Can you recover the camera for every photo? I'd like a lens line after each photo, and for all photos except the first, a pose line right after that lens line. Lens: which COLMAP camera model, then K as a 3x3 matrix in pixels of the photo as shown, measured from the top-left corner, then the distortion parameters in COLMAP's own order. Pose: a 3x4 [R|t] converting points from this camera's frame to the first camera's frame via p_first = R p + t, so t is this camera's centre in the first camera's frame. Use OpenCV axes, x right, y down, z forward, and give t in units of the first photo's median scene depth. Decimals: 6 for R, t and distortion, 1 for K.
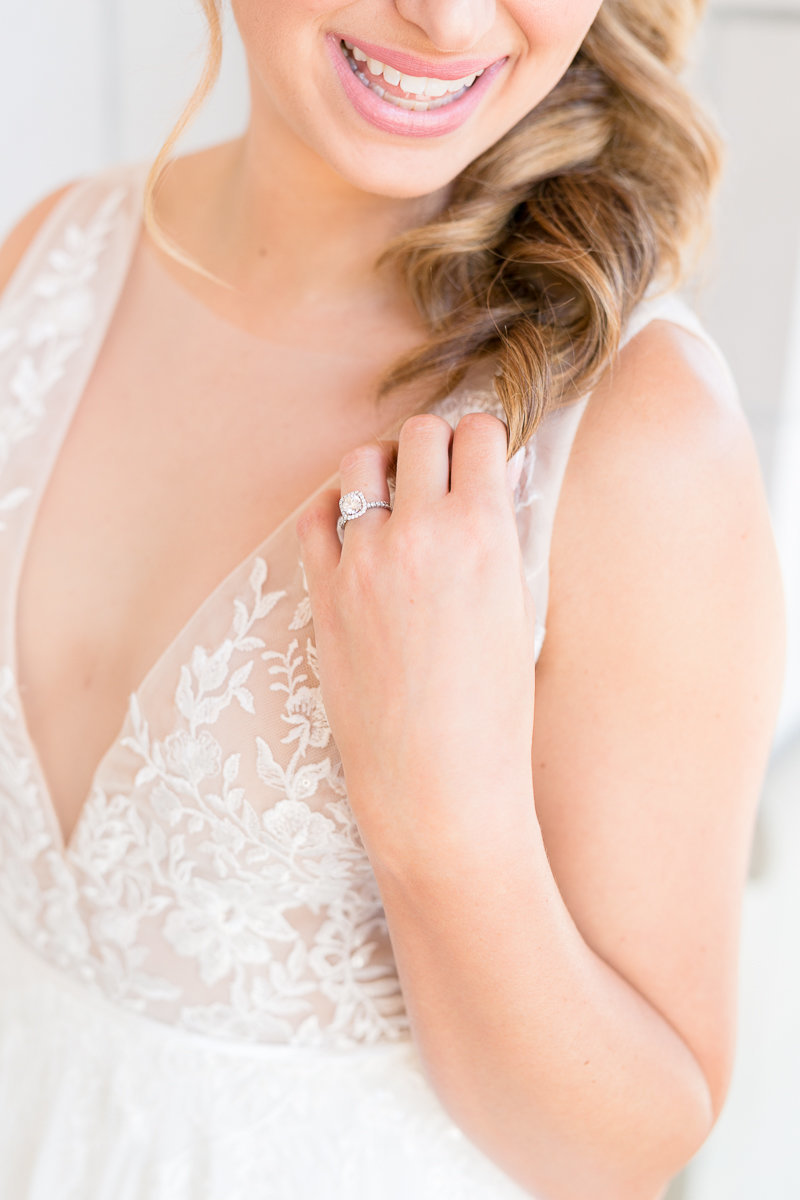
lens RADIAL K [[1648.4, 0, 398.1], [0, 1648.4, 561.2], [0, 0, 1]] dist [0.011472, -0.019792]
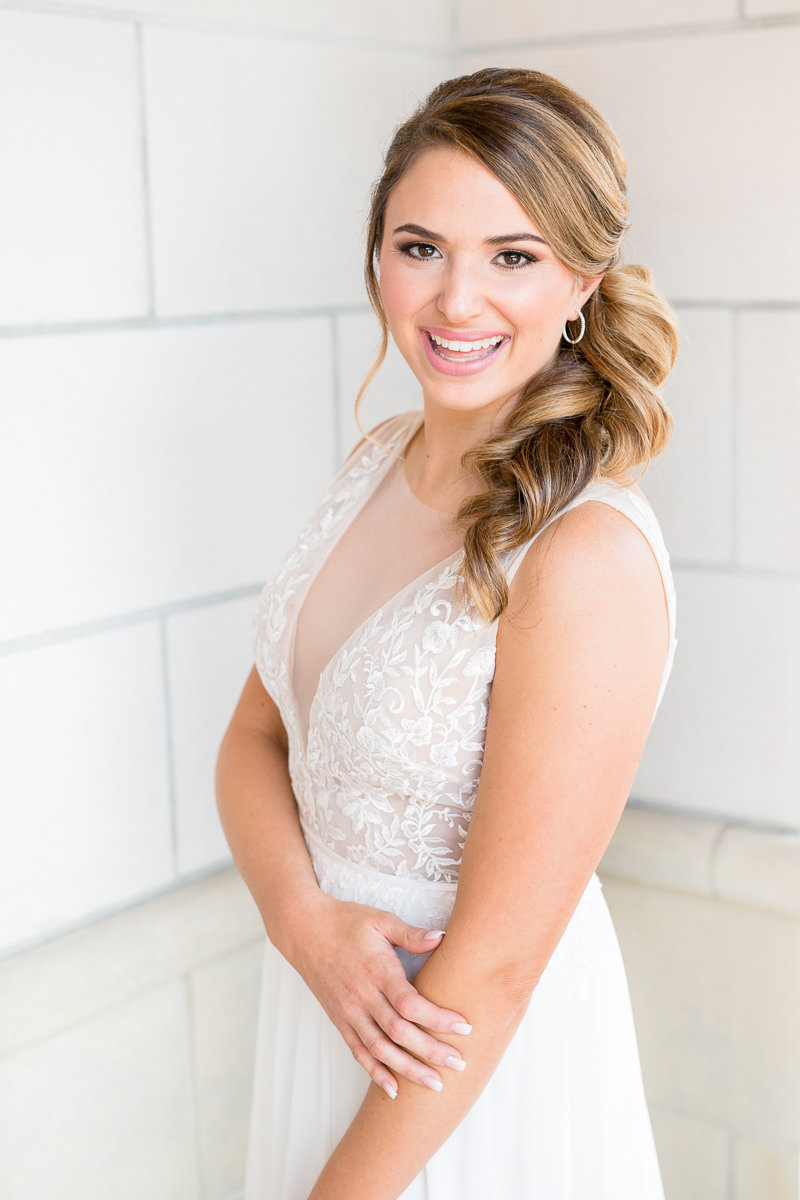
lens RADIAL K [[1648.4, 0, 398.1], [0, 1648.4, 561.2], [0, 0, 1]] dist [0.011472, -0.019792]
pose [[0.867690, 0.058053, -0.493704, 0.864410], [-0.114183, 0.989878, -0.084283, 0.099370], [0.483814, 0.129504, 0.865536, -0.687796]]
